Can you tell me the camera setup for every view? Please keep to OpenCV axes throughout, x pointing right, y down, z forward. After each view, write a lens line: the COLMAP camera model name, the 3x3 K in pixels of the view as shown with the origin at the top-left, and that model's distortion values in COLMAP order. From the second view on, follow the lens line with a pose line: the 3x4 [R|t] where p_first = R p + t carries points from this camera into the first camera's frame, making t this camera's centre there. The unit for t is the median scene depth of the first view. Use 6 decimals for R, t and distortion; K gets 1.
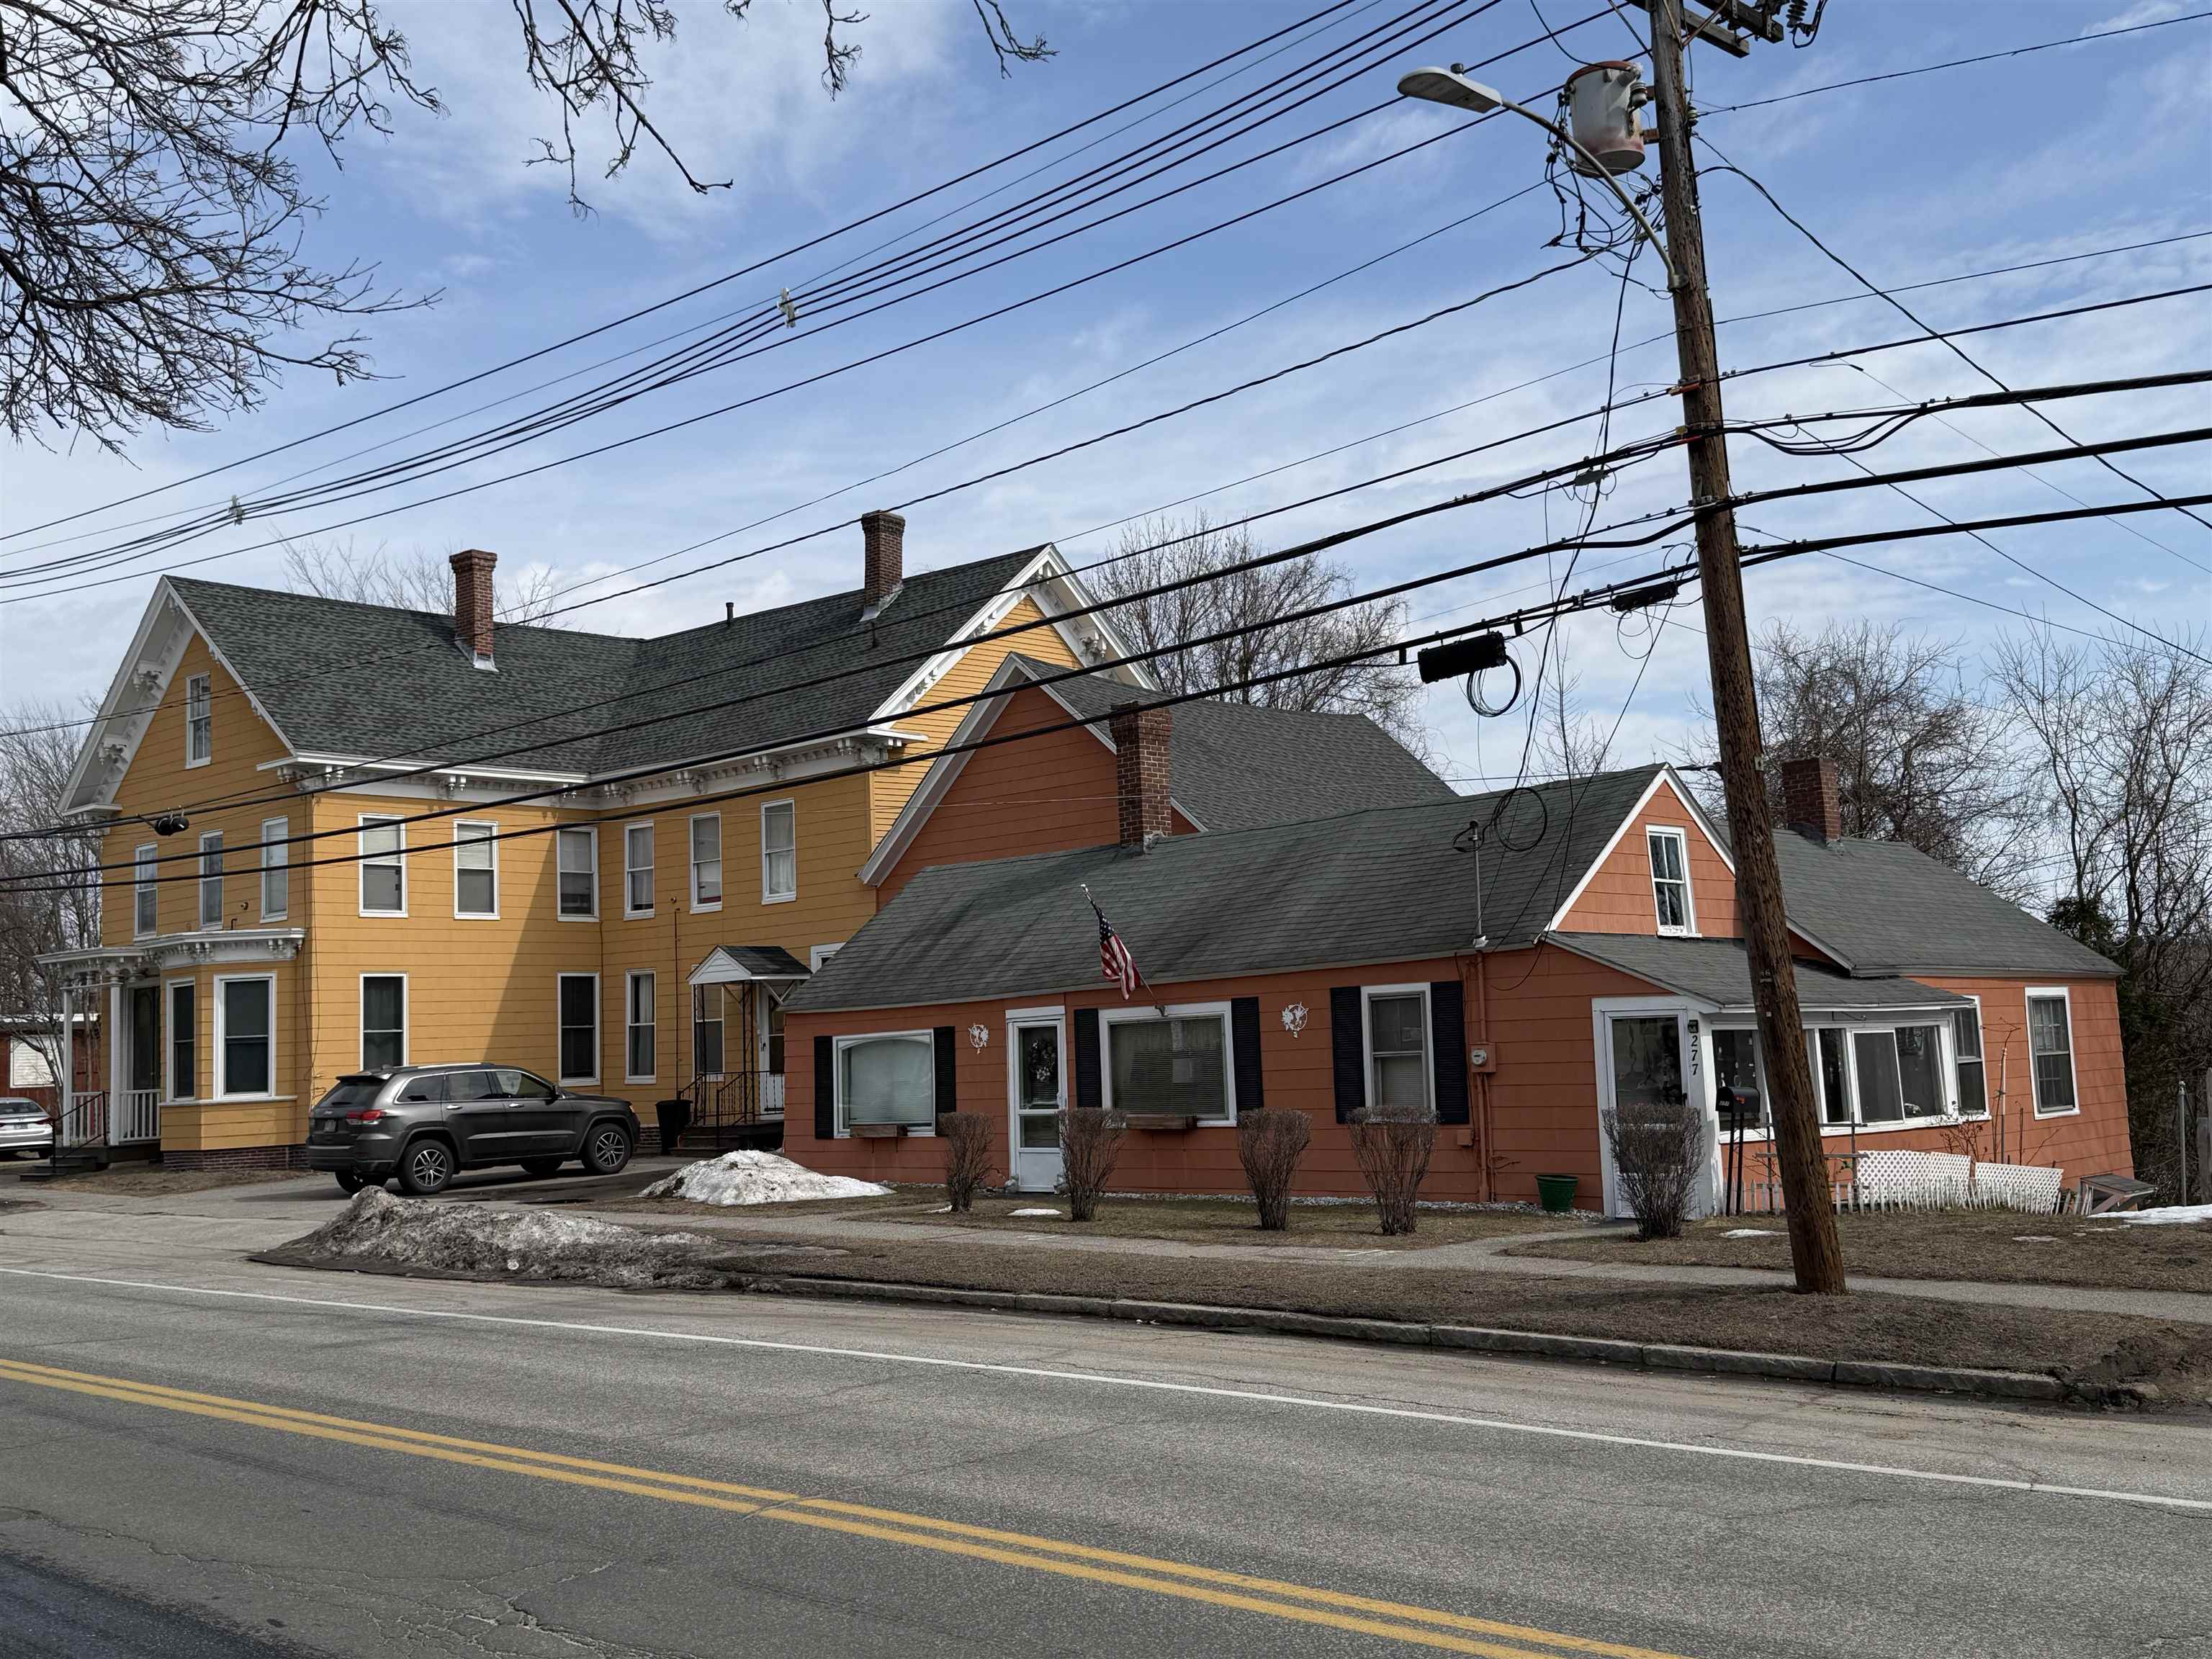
lens RADIAL K [[2277.8, 0, 1085.7], [0, 2277.8, 821.1], [0, 0, 1]] dist [0.080008, 0.000000]
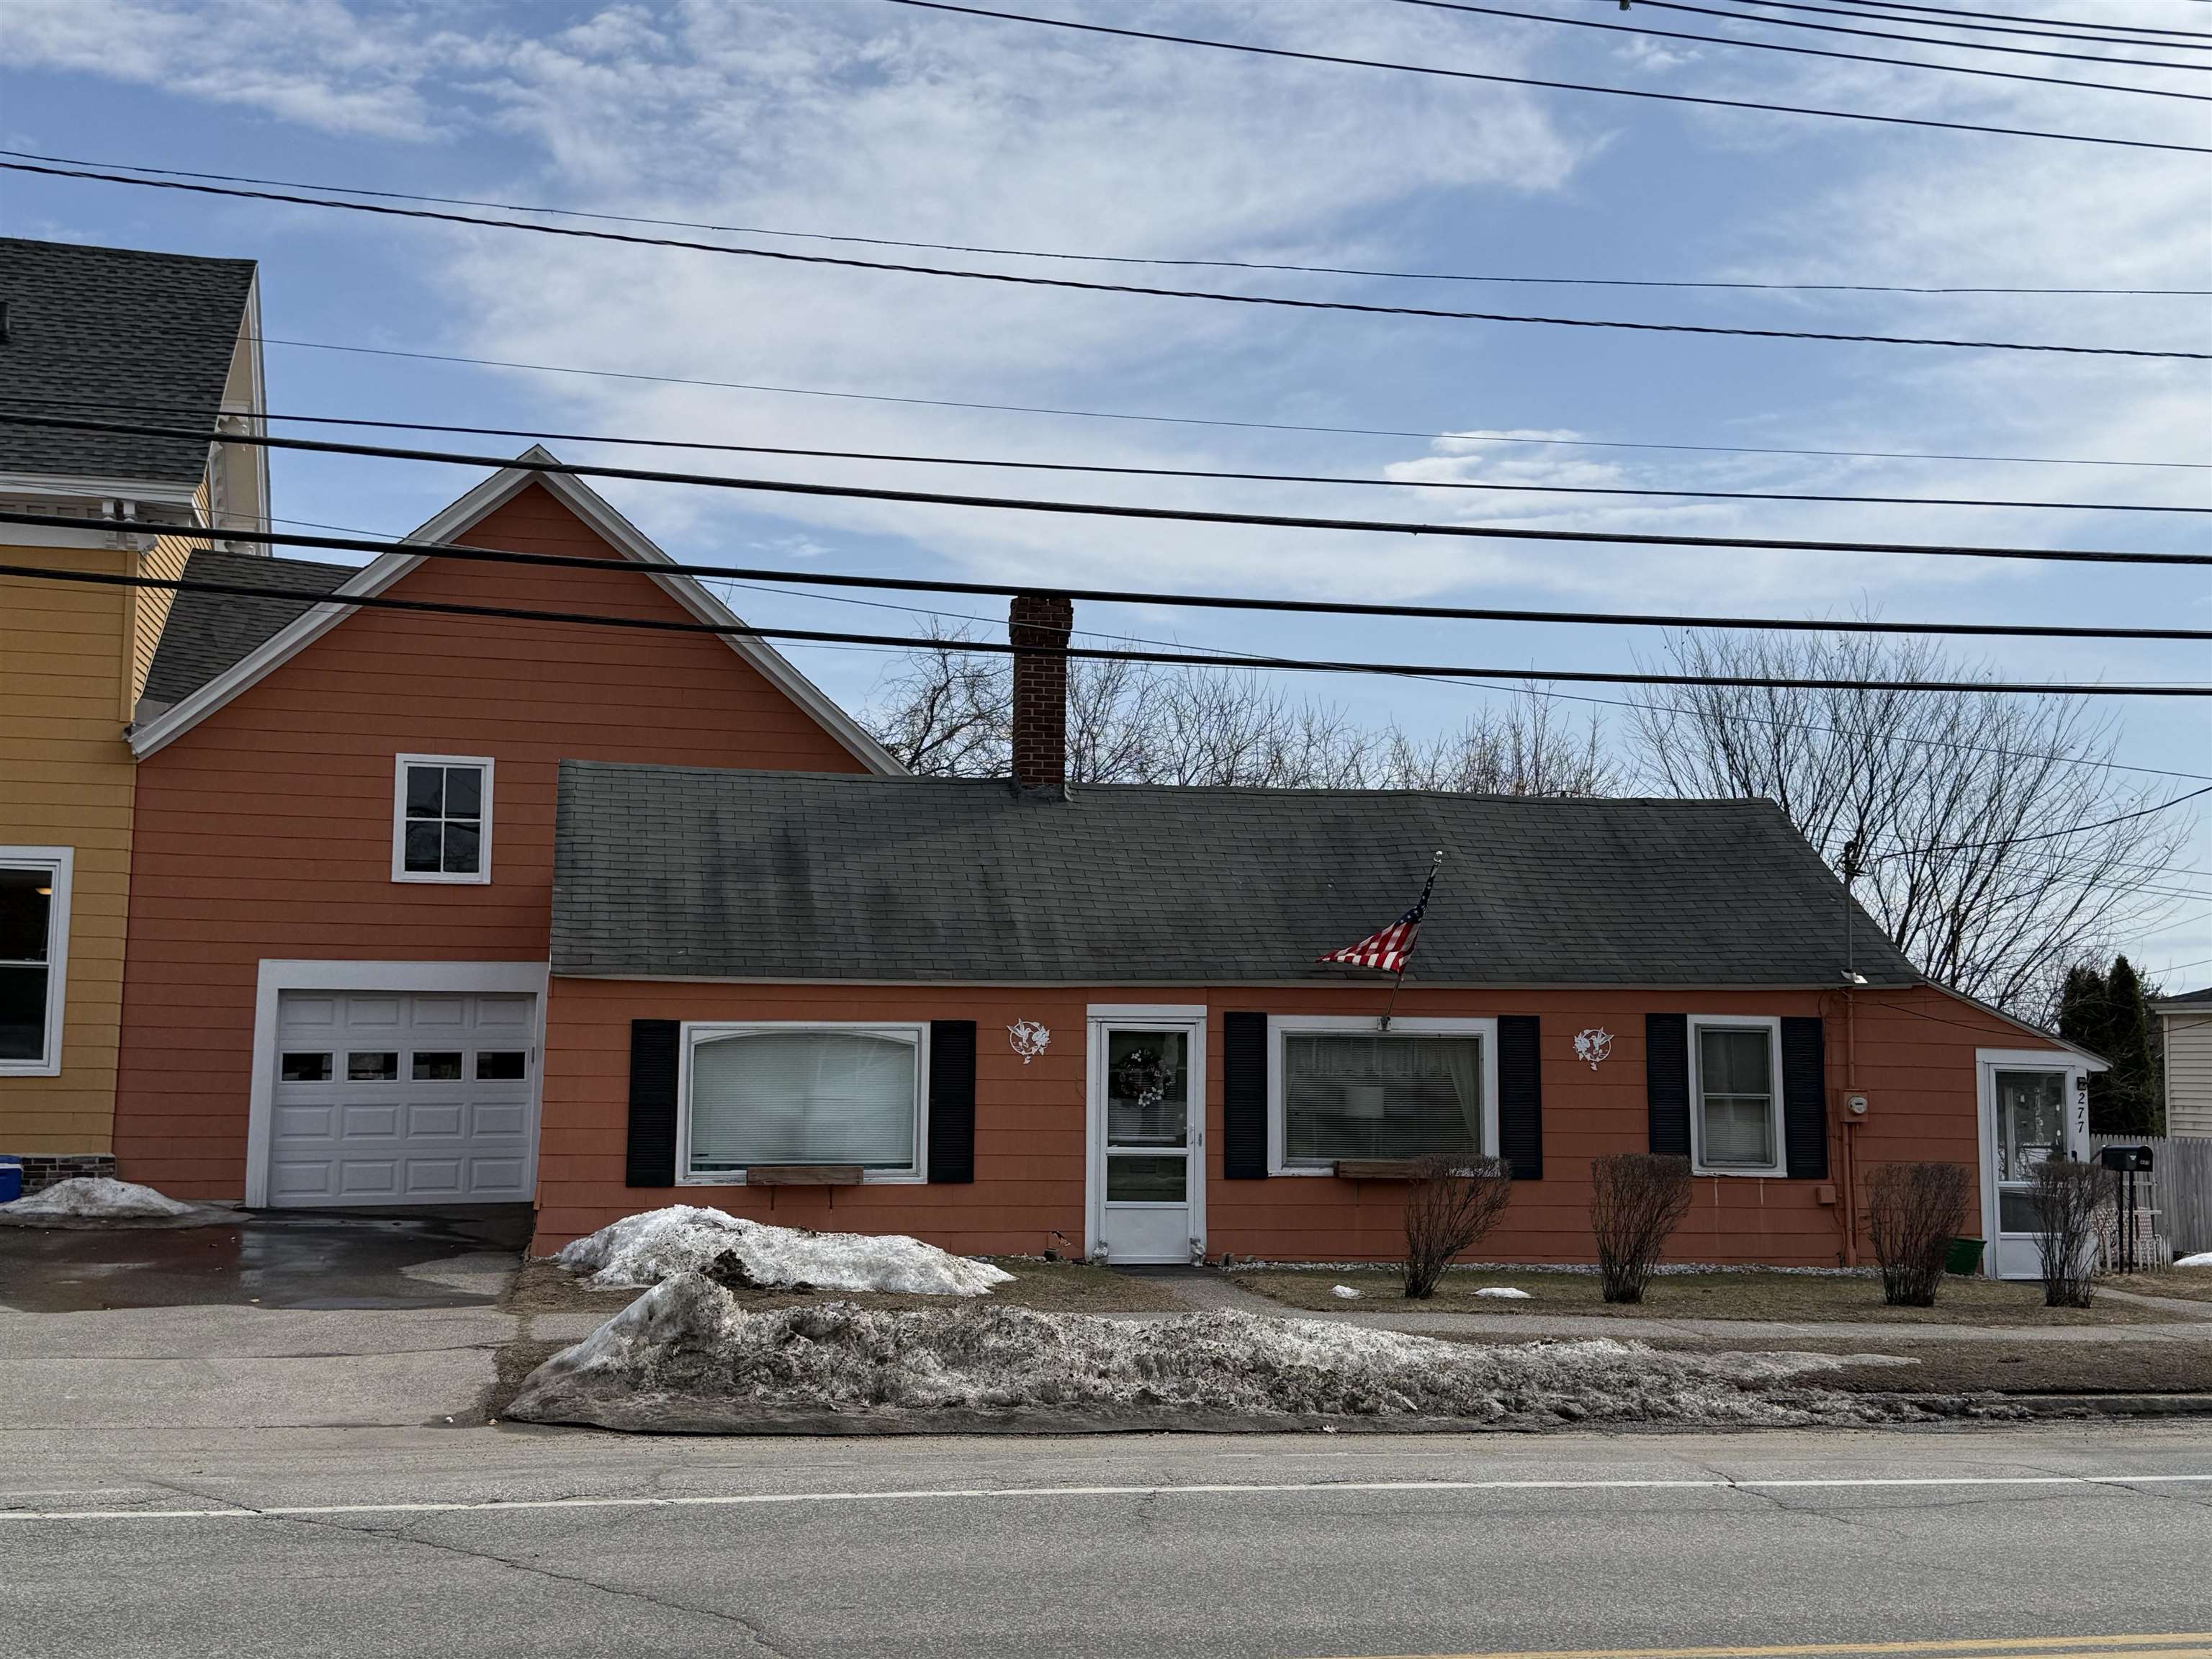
lens RADIAL K [[2459.9, 0, 1089.1], [0, 2459.9, 829.8], [0, 0, 1]] dist [0.092356, 0.000000]
pose [[0.544008, 0.120840, 0.830333, -0.611682], [-0.123503, 0.990329, -0.063210, 0.070914], [-0.829941, -0.068162, 0.553671, 0.533781]]
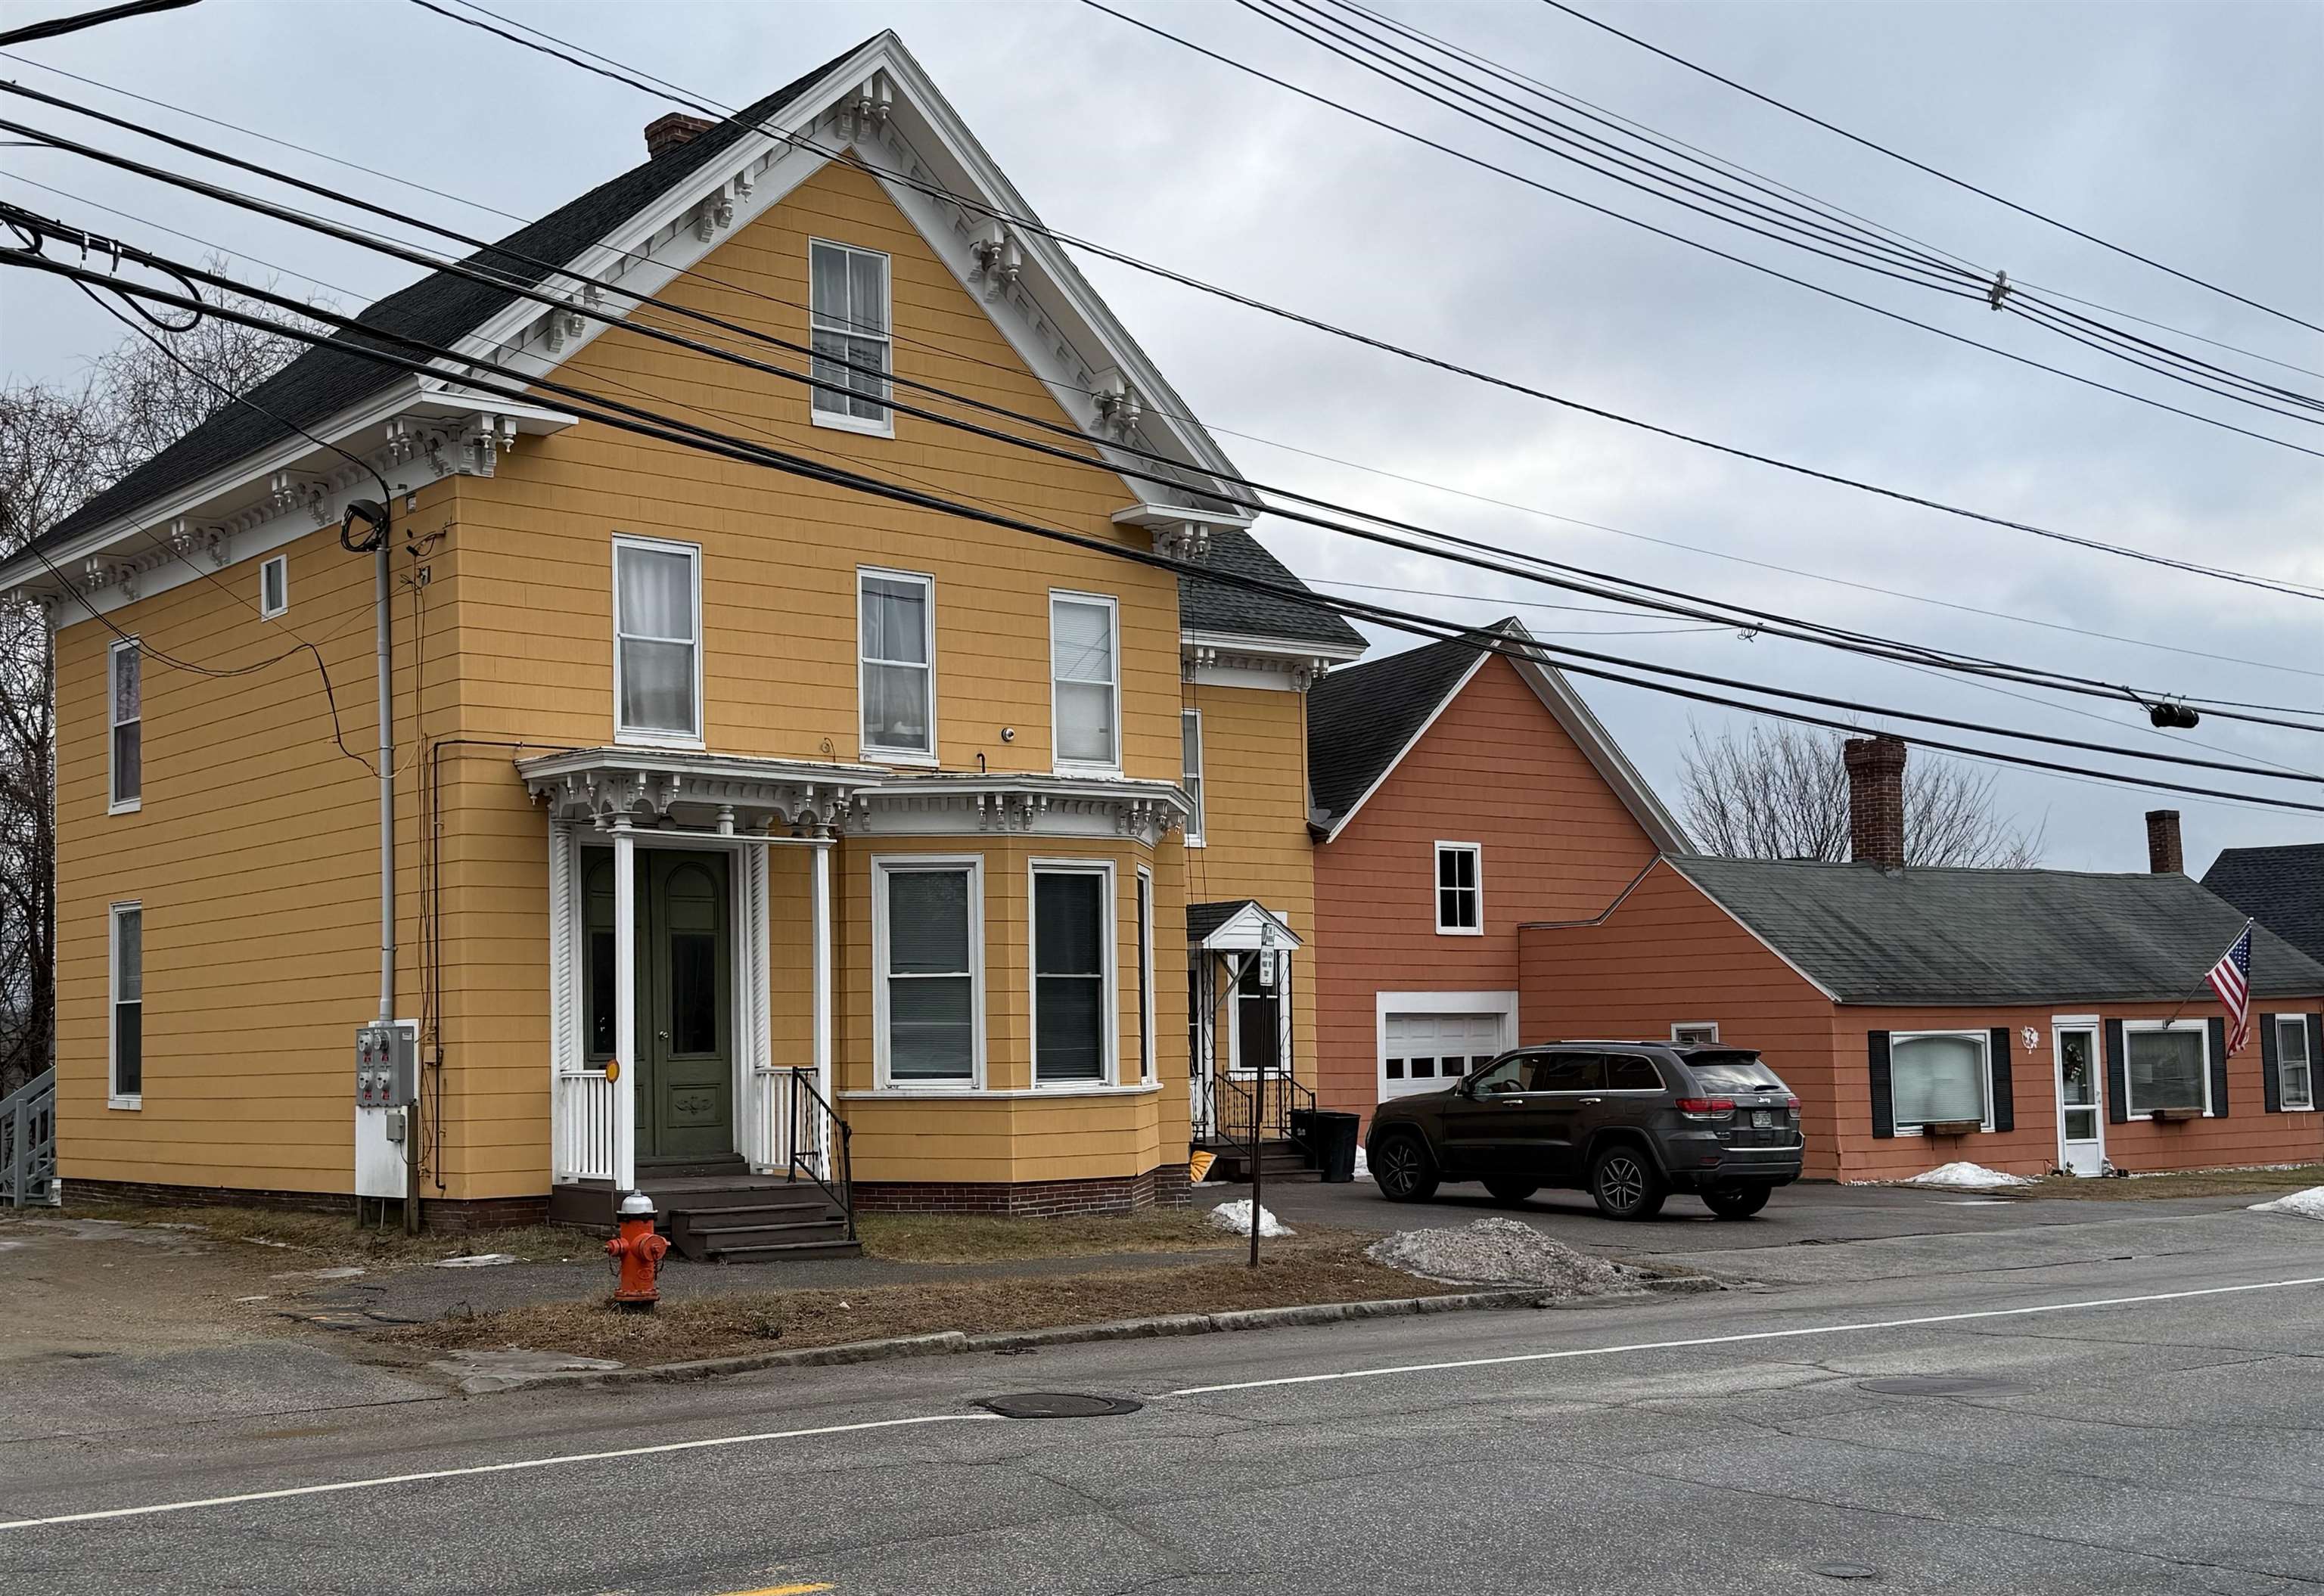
lens RADIAL K [[2748.9, 0, 1012.8], [0, 2748.9, 916.9], [0, 0, 1]] dist [0.104838, 0.000000]
pose [[0.150352, 0.085932, 0.984891, -1.310605], [-0.096793, 0.992709, -0.071837, 0.165104], [-0.983883, -0.084529, 0.157574, 1.172898]]
